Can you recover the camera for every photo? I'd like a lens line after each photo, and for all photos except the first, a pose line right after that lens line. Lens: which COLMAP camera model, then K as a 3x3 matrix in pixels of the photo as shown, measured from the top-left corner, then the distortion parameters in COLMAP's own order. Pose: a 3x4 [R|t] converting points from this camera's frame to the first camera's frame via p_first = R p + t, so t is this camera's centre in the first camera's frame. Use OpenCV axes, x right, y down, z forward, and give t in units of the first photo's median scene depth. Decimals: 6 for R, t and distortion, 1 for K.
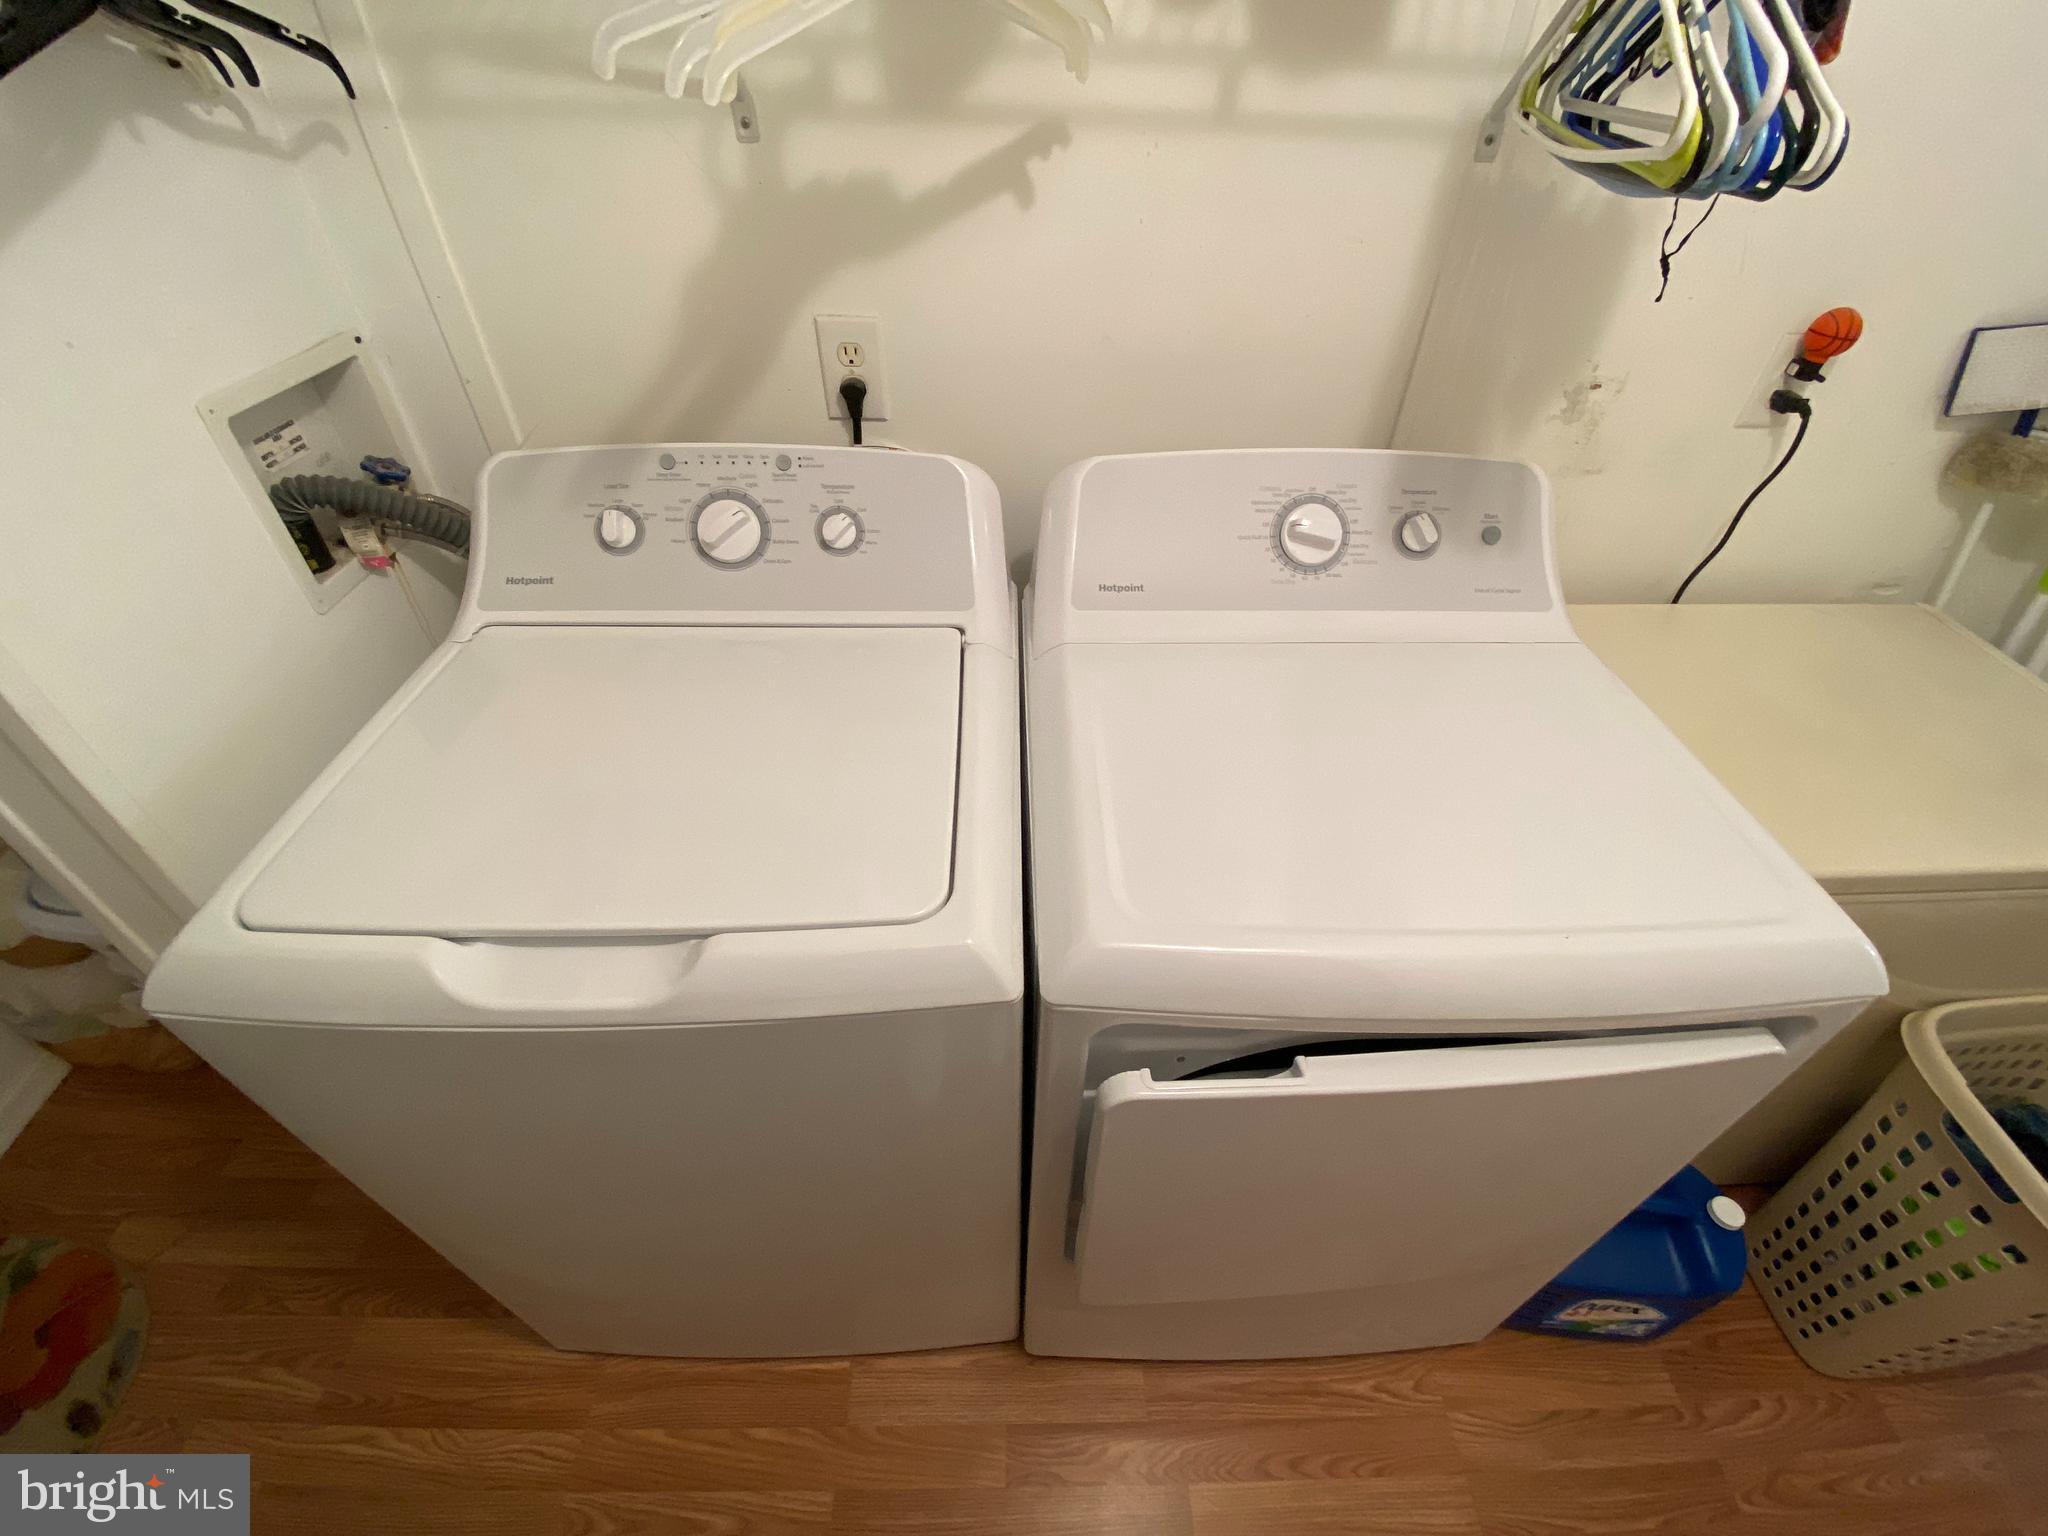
lens RADIAL K [[825.2, 0, 1070.1], [0, 825.2, 771.9], [0, 0, 1]] dist [0.003031, -0.010486]
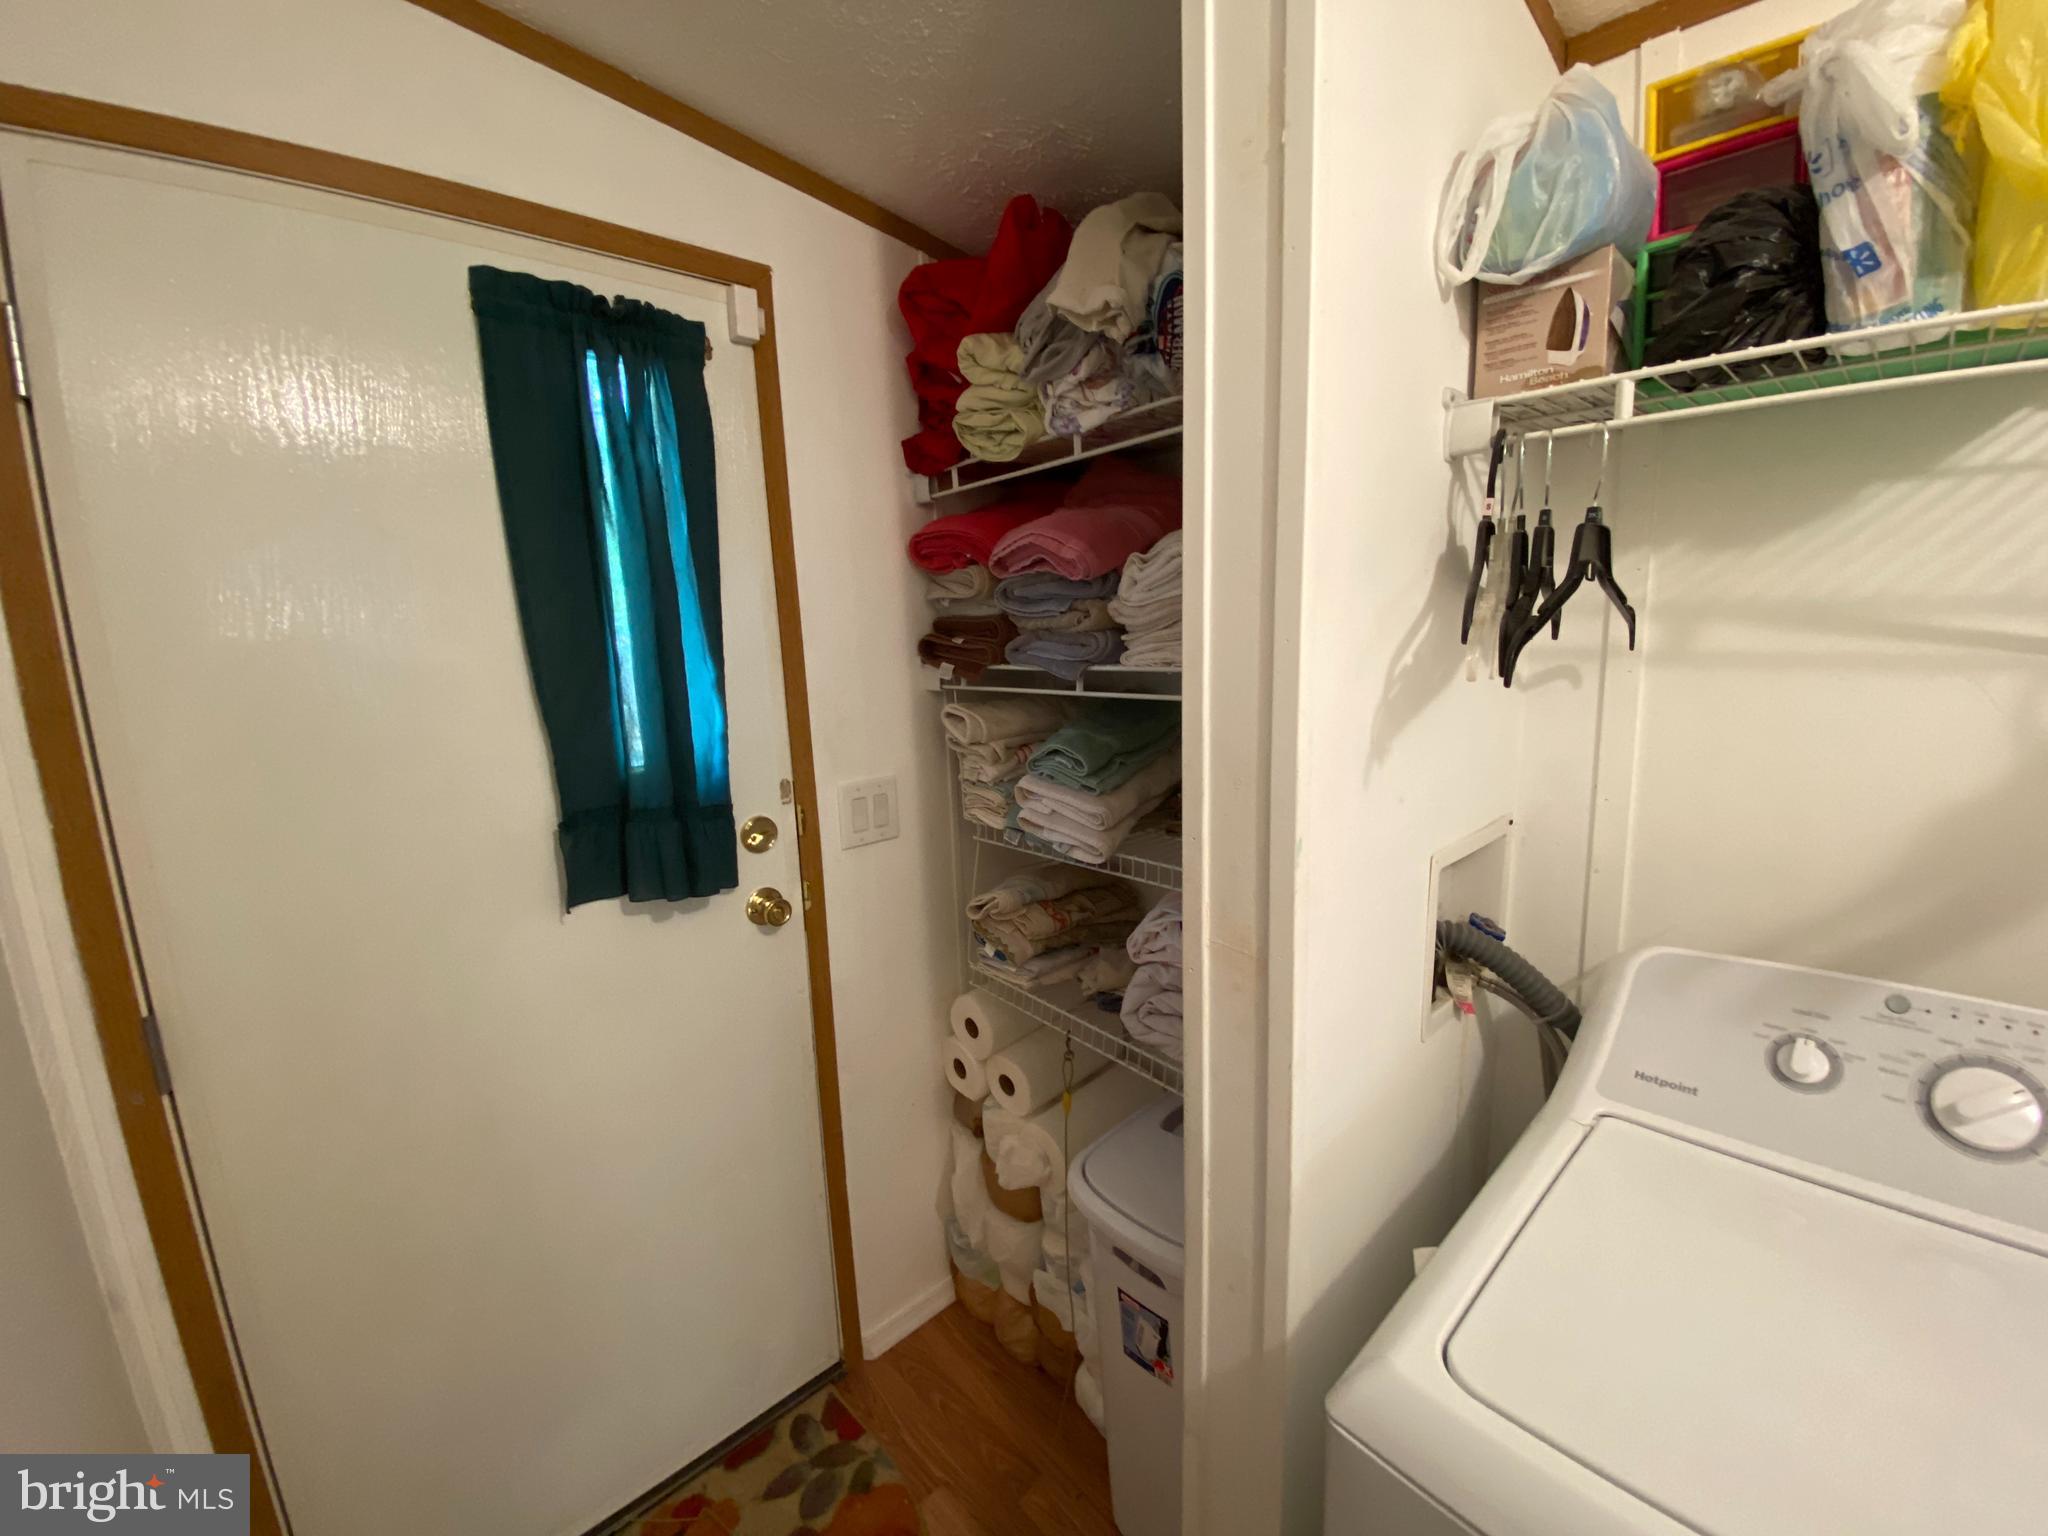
lens RADIAL K [[821.5, 0, 1023.3], [0, 821.5, 765.7], [0, 0, 1]] dist [0.002284, -0.012464]
pose [[0.664175, 0.082006, -0.743066, -0.484875], [-0.458259, 0.829982, -0.318008, 0.078986], [0.590652, 0.551730, 0.588833, -0.111634]]
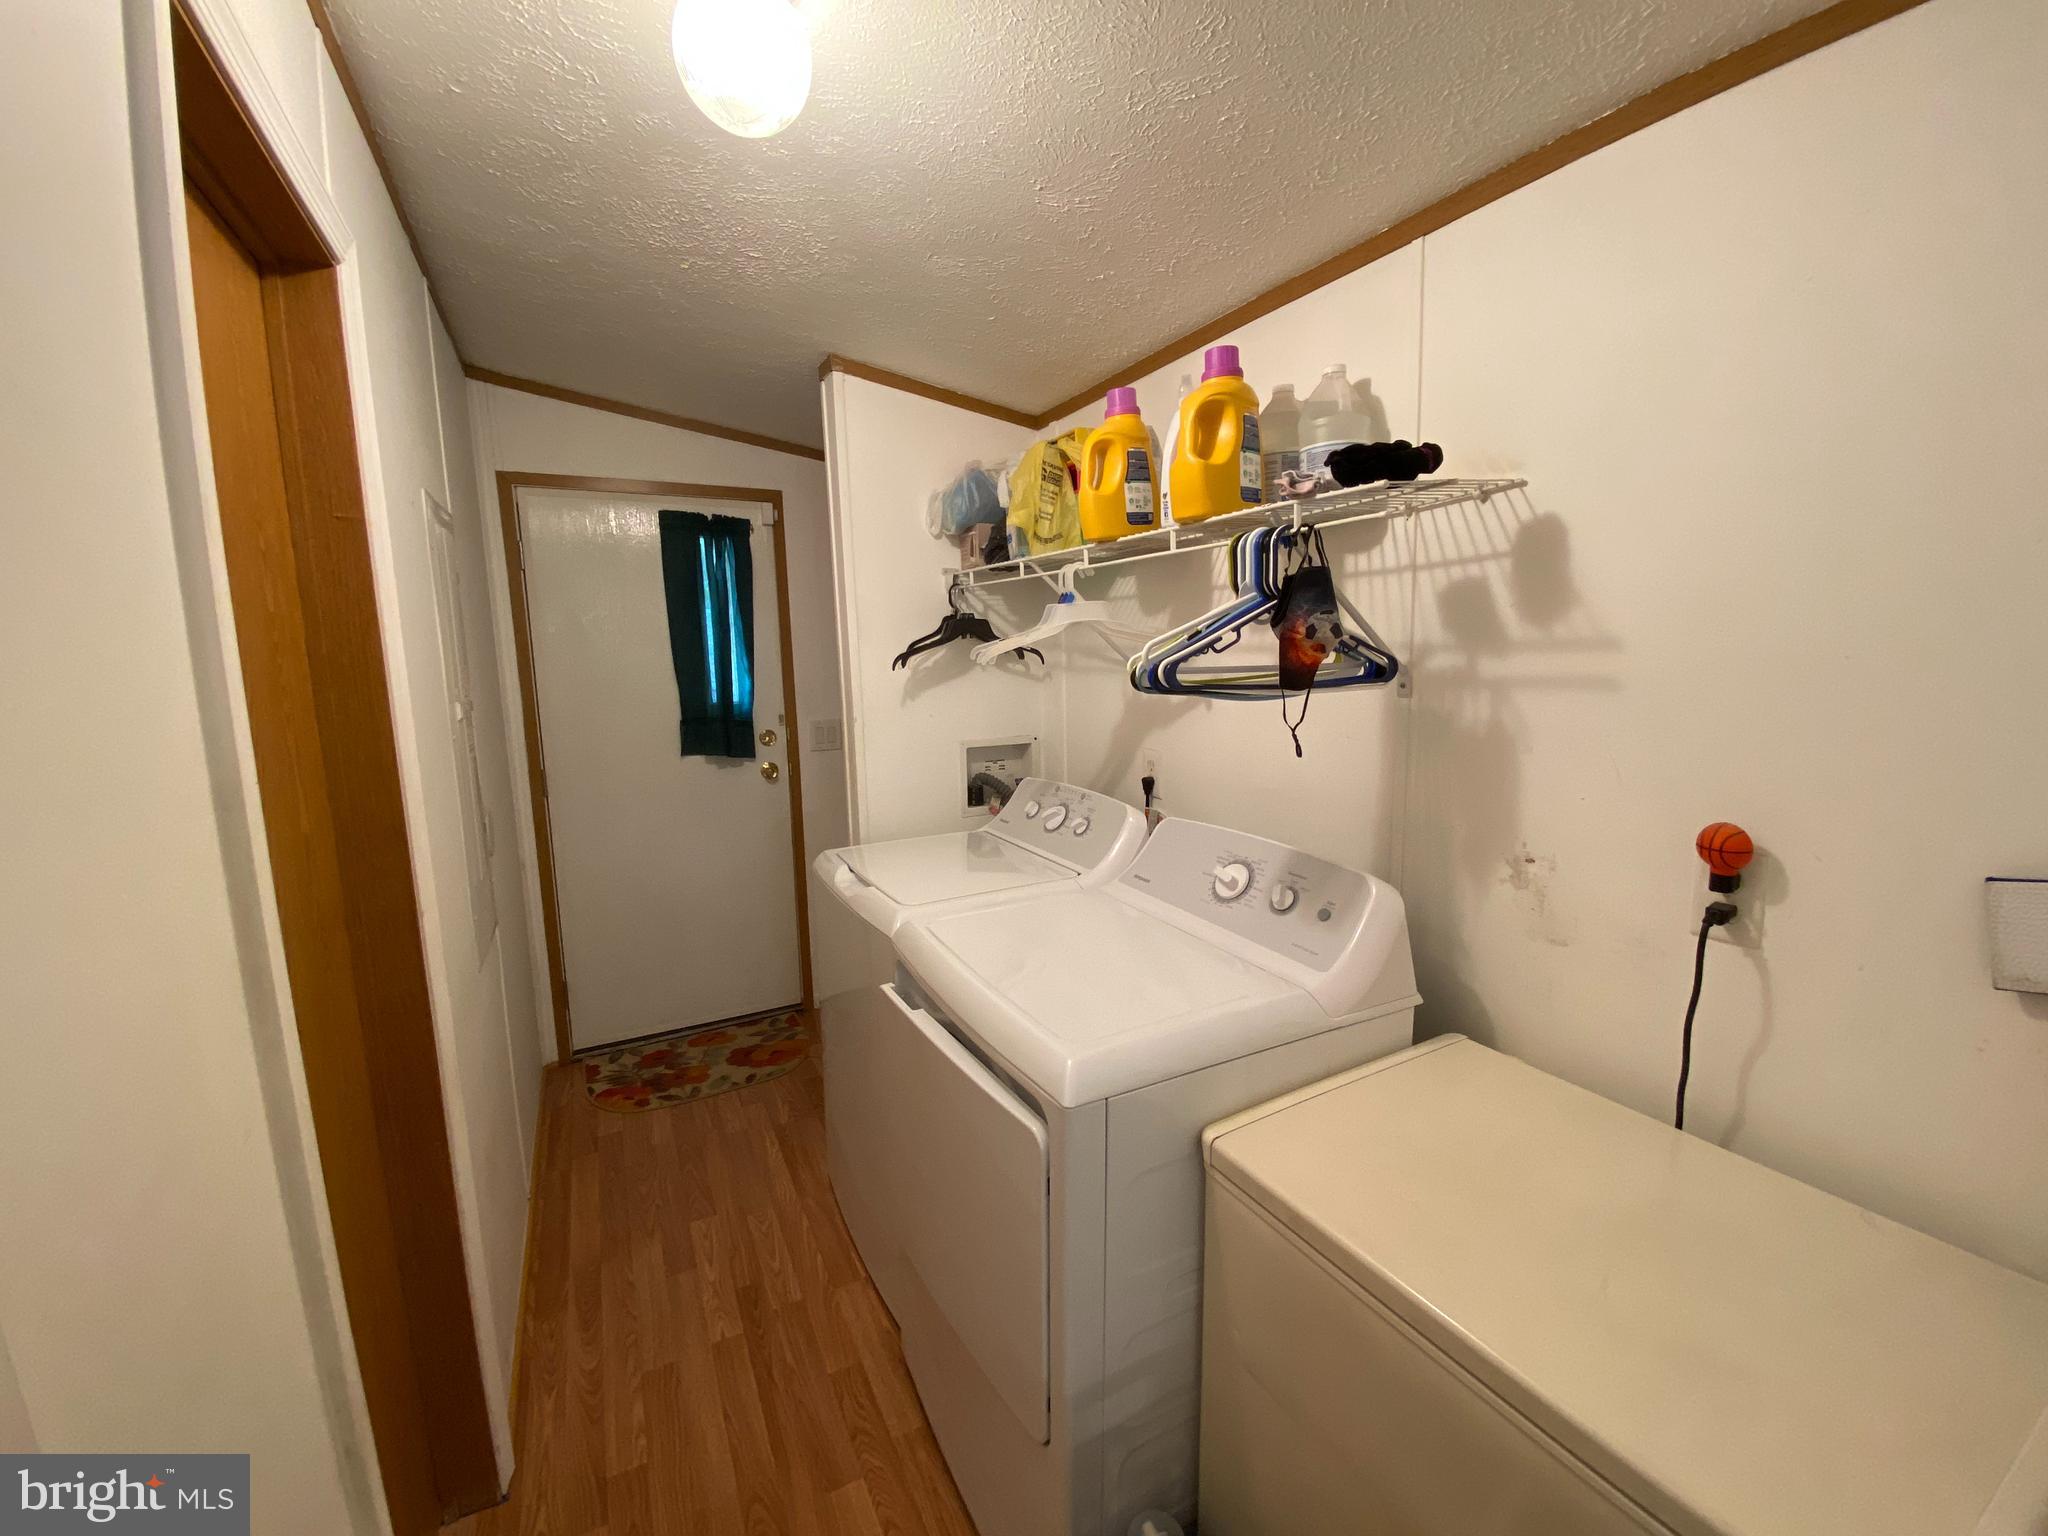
lens RADIAL K [[814.8, 0, 1027.5], [0, 814.8, 767.2], [0, 0, 1]] dist [0.001182, -0.012311]
pose [[0.448275, 0.108426, -0.887295, 1.329089], [-0.575731, 0.794339, -0.193802, 0.059510], [0.683800, 0.597720, 0.418507, -0.047759]]
